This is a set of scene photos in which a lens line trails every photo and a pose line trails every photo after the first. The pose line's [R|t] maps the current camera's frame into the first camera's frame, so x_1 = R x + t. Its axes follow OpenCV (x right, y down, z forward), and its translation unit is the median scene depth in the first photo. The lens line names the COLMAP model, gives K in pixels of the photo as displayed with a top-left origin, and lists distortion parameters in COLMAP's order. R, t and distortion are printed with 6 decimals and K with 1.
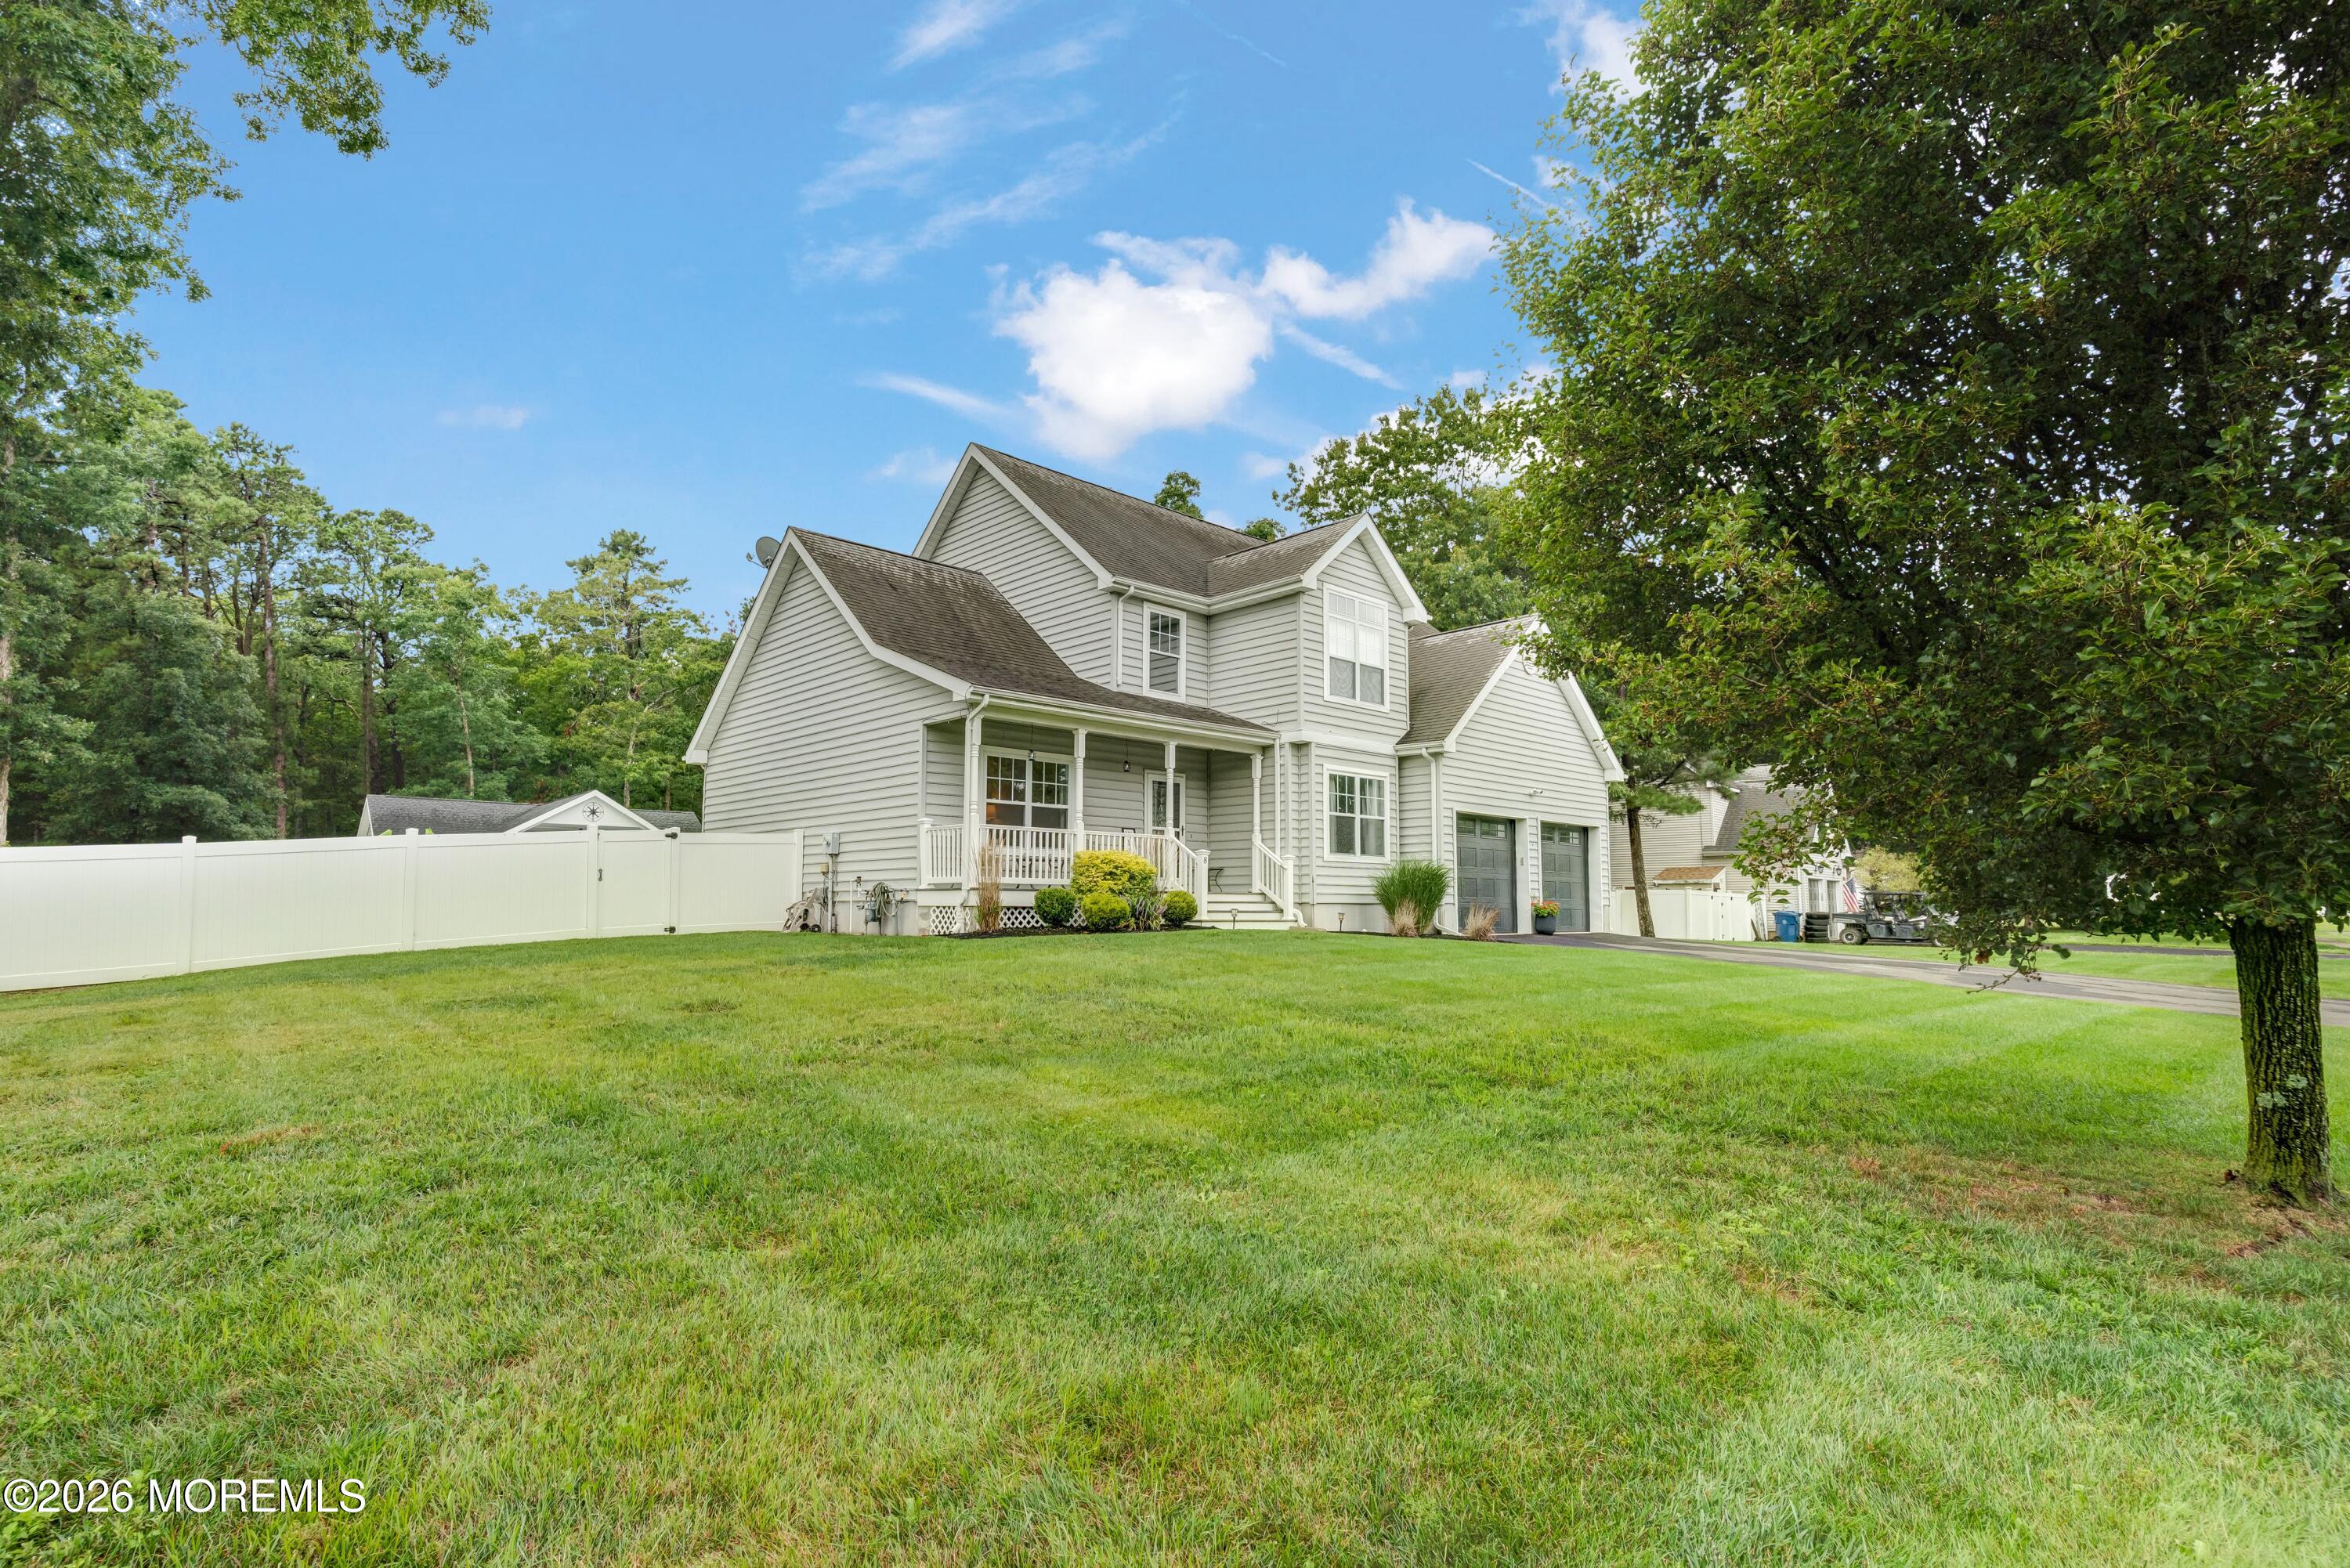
lens RADIAL K [[1120.7, 0, 1175.2], [0, 1120.7, 819.7], [0, 0, 1]] dist [-0.000768, 0.000117]
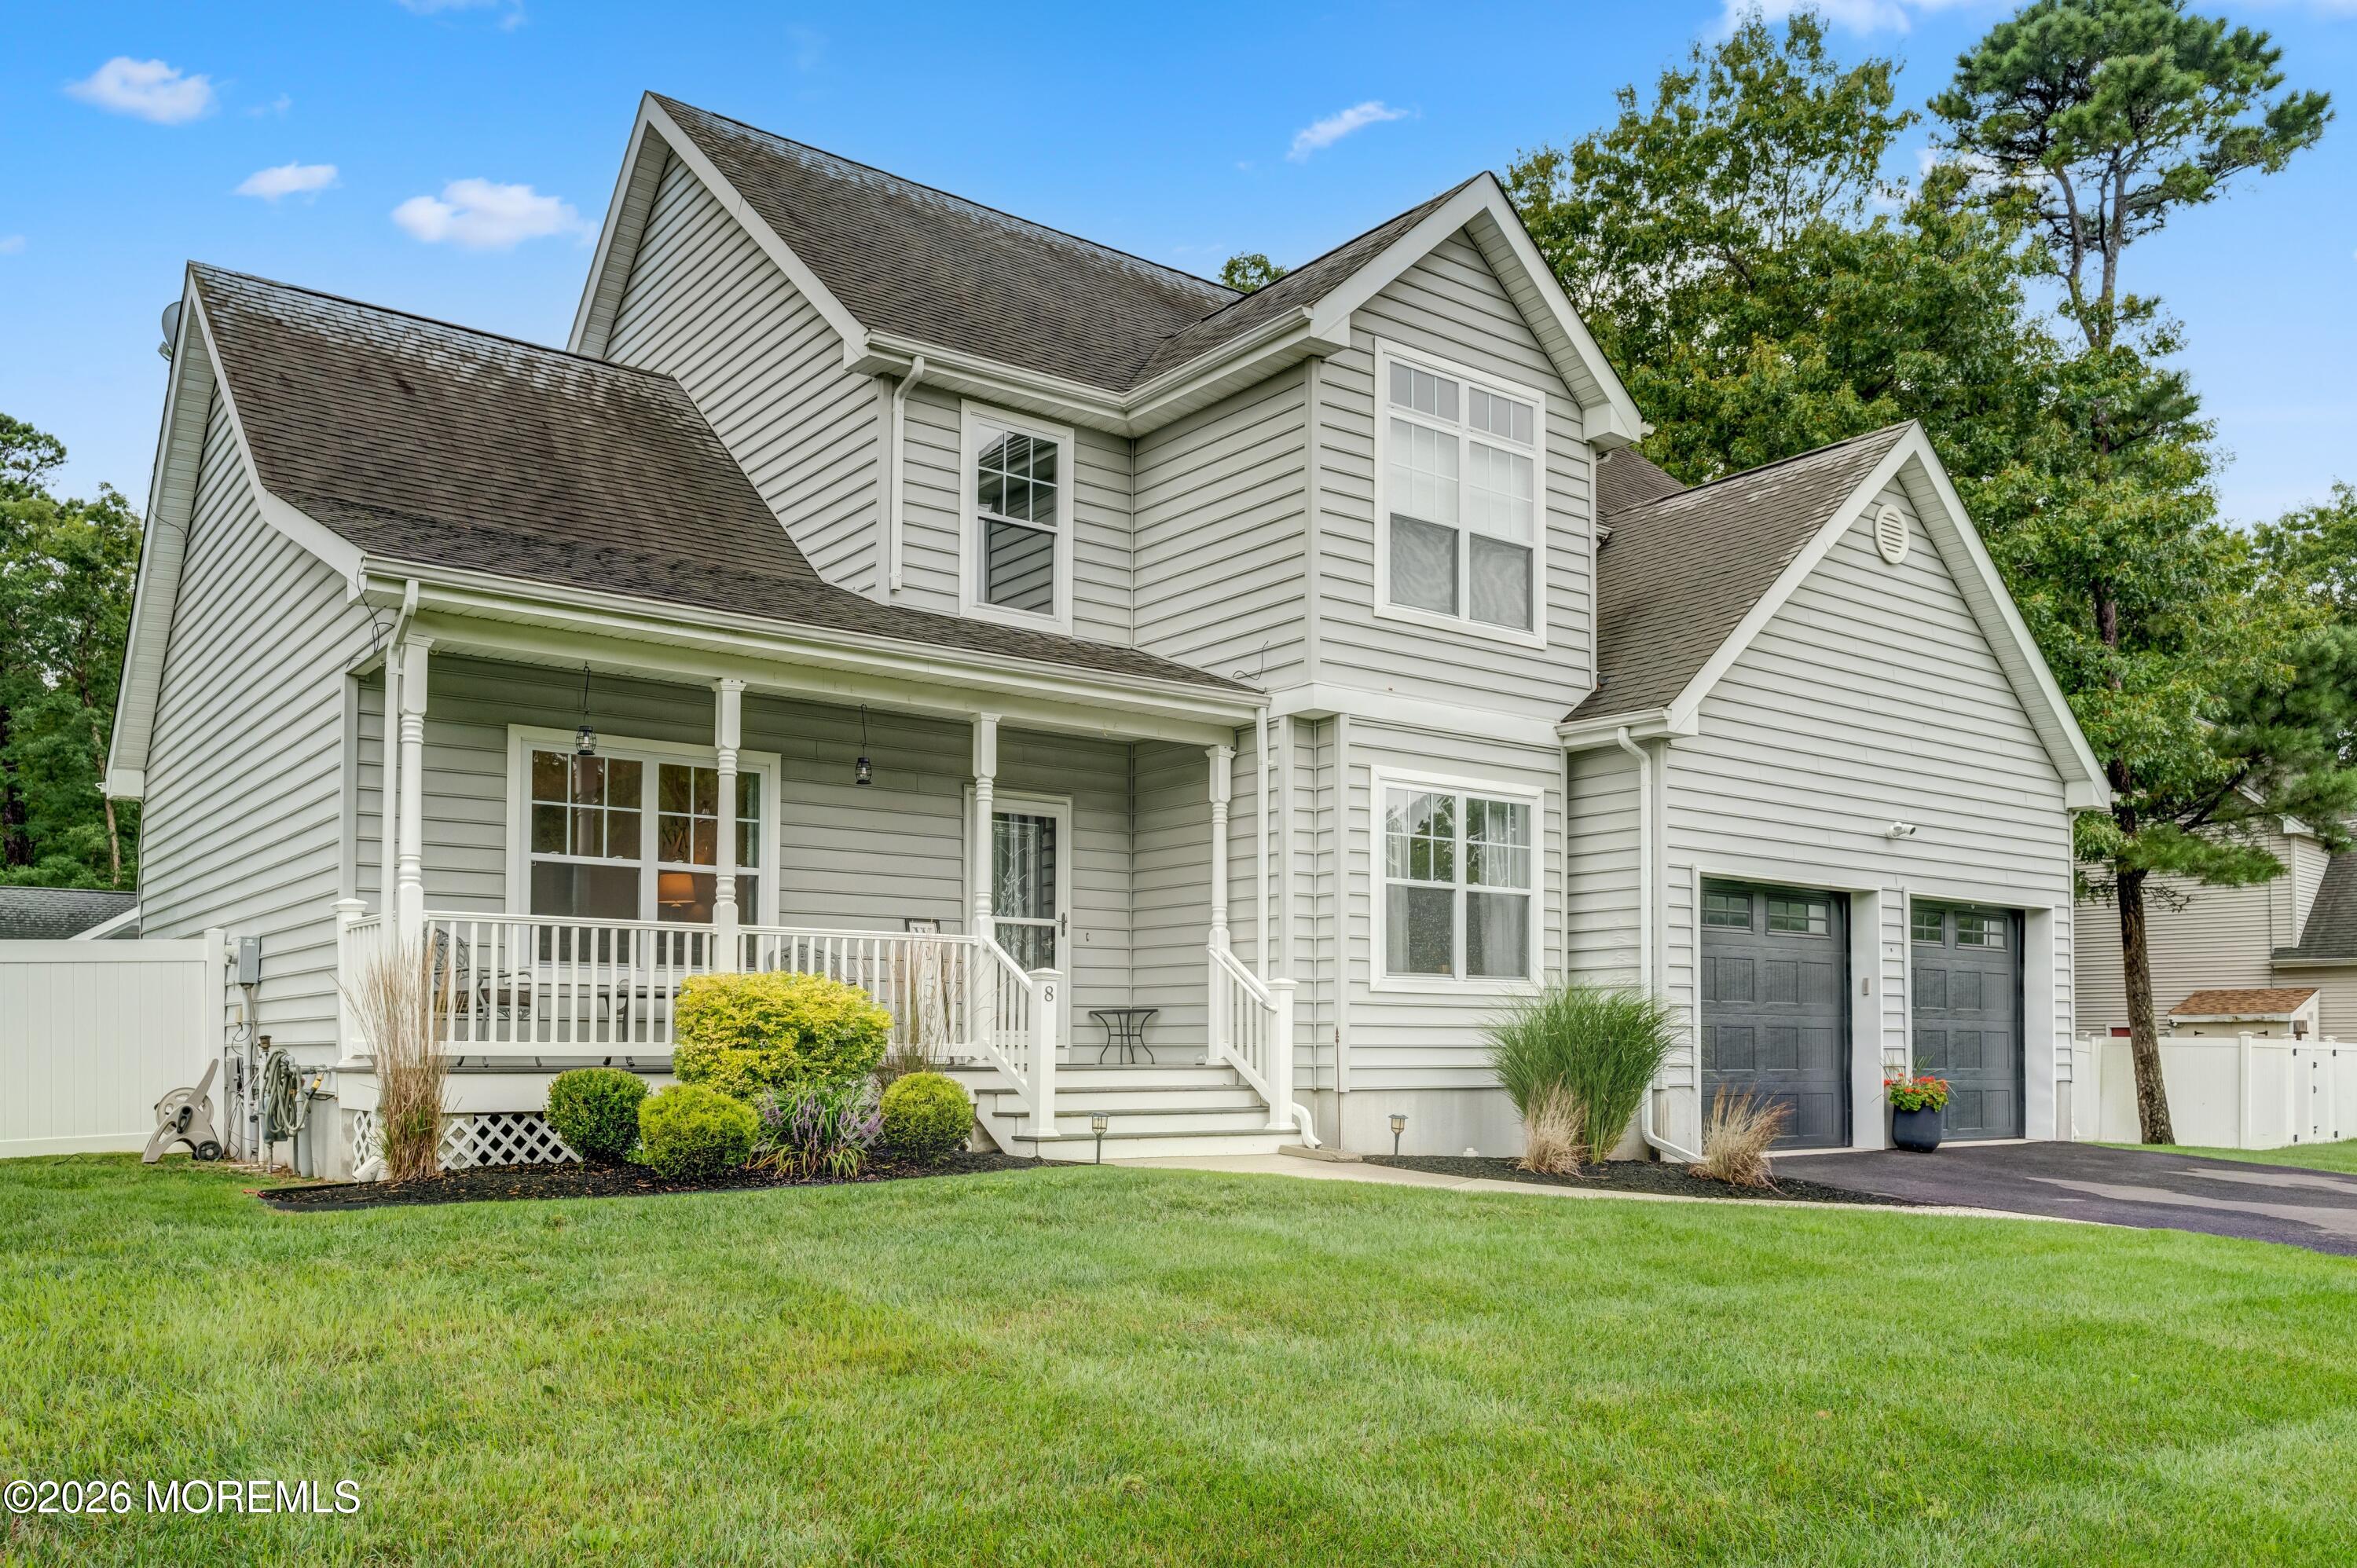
lens RADIAL K [[1790.5, 0, 1171.4], [0, 1790.5, 1026.0], [0, 0, 1]] dist [0.001485, 0.003139]
pose [[0.994628, -0.004193, -0.103429, 0.118996], [0.010643, 0.998026, 0.061895, 0.006166], [0.102965, -0.062664, 0.992709, 0.288123]]
